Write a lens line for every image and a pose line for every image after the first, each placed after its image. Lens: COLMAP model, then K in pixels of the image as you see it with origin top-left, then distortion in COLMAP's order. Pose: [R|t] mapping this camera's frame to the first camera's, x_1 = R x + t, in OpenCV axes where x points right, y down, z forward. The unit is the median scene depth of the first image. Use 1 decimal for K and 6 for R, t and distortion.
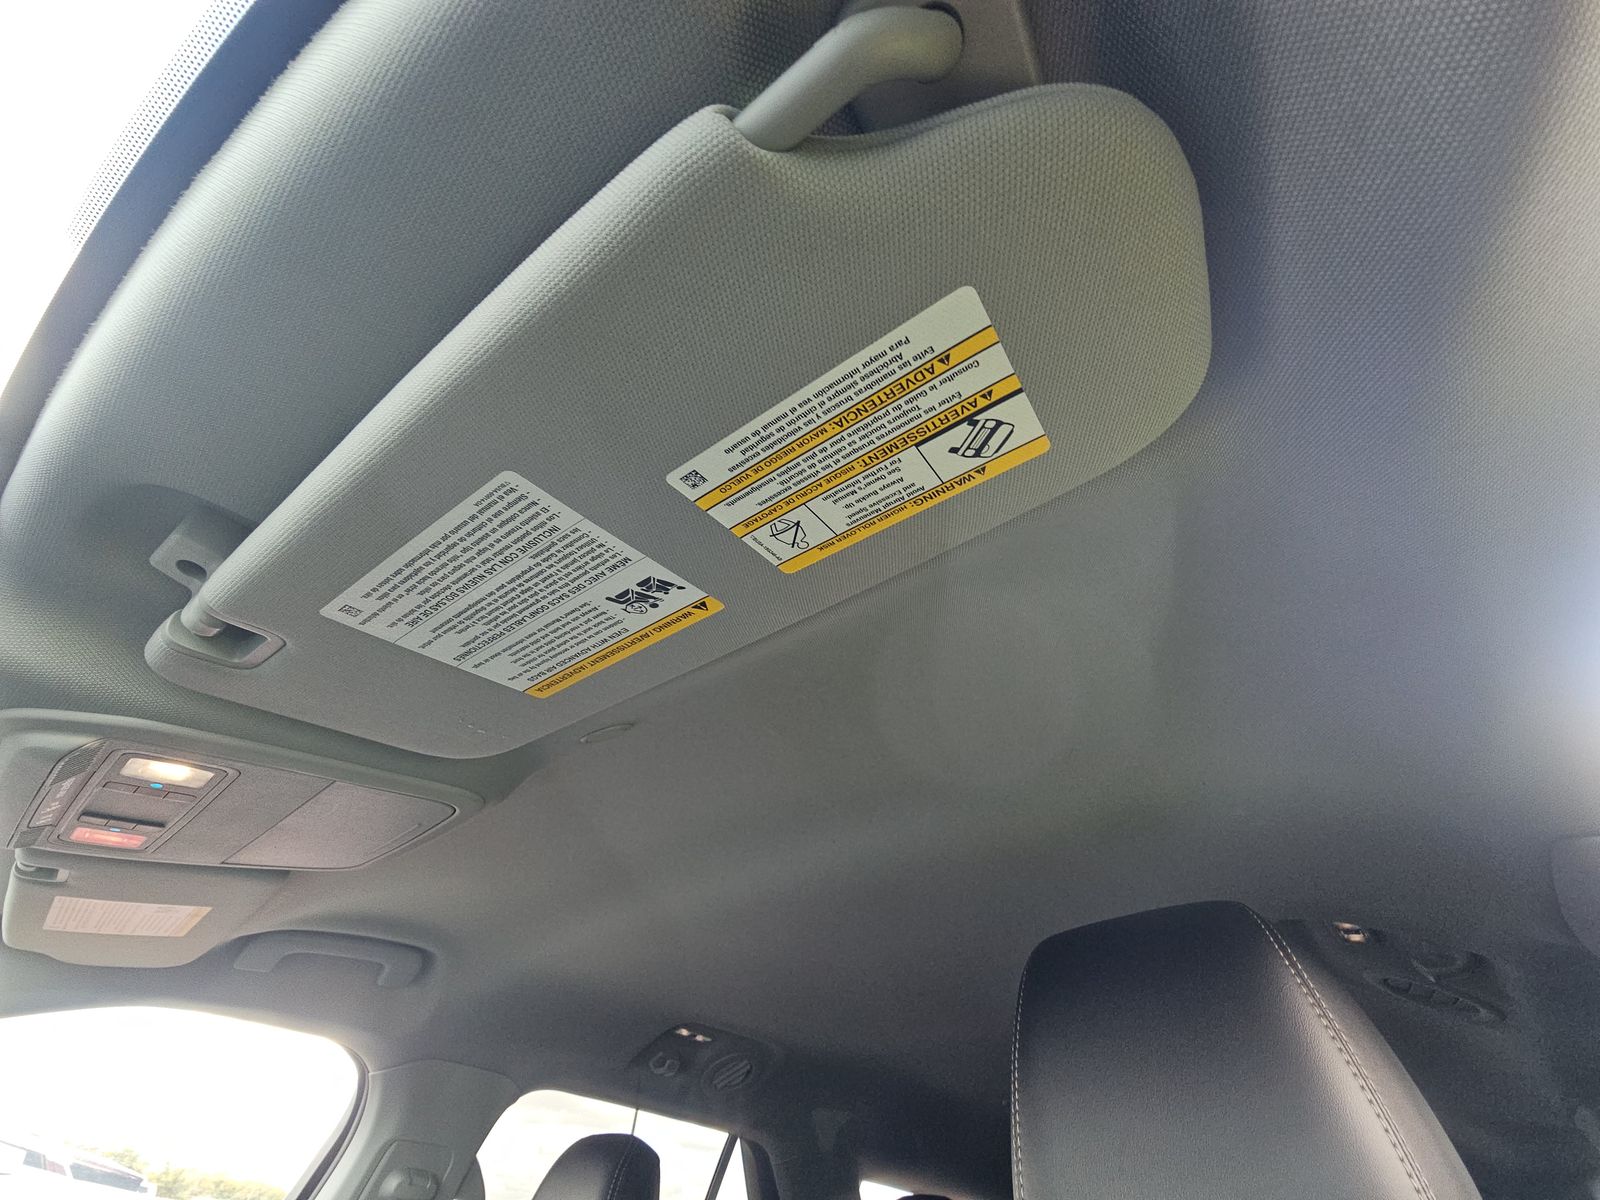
lens RADIAL K [[638.7, 0, 800.0], [0, 638.7, 600.0], [0, 0, 1]] dist [-0.017032, -0.000173]
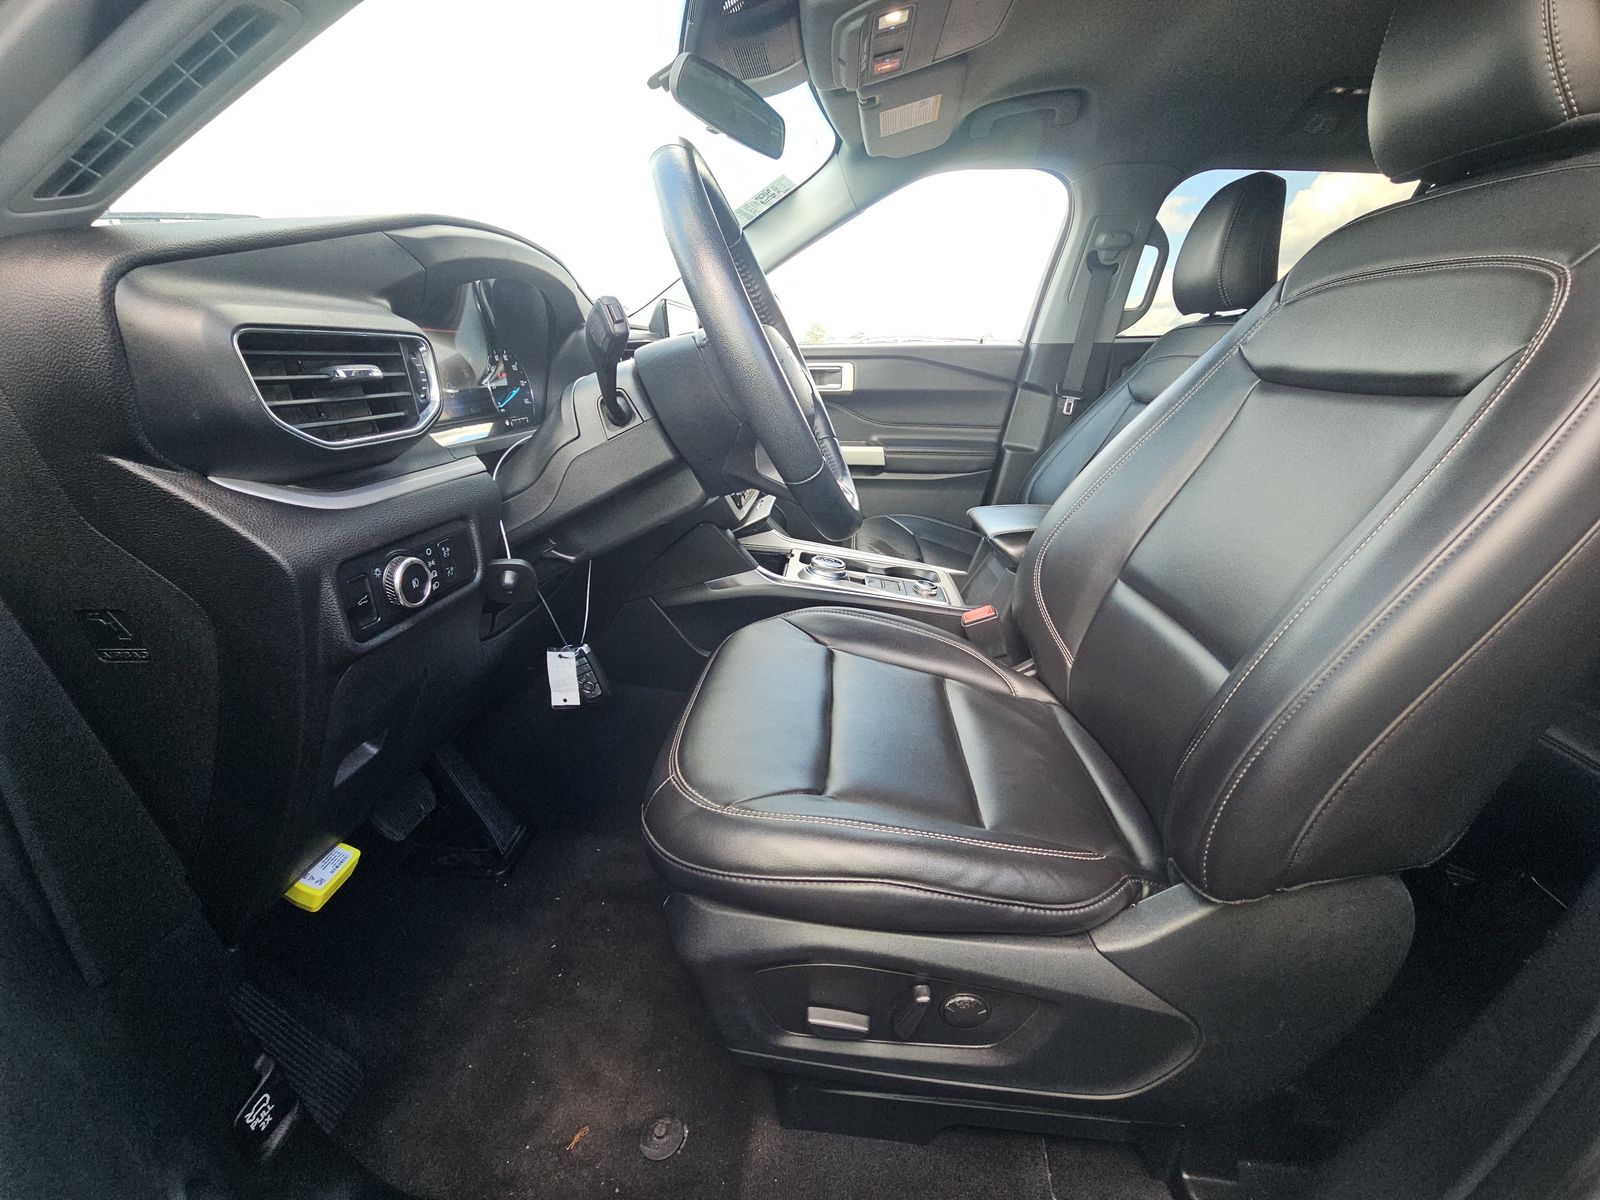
lens RADIAL K [[638.7, 0, 800.0], [0, 638.7, 600.0], [0, 0, 1]] dist [-0.017032, -0.000173]
pose [[0.597007, 0.254123, -0.760924, 0.560958], [0.592735, 0.499438, 0.631844, -0.168225], [0.540600, -0.828241, 0.147540, -0.680620]]
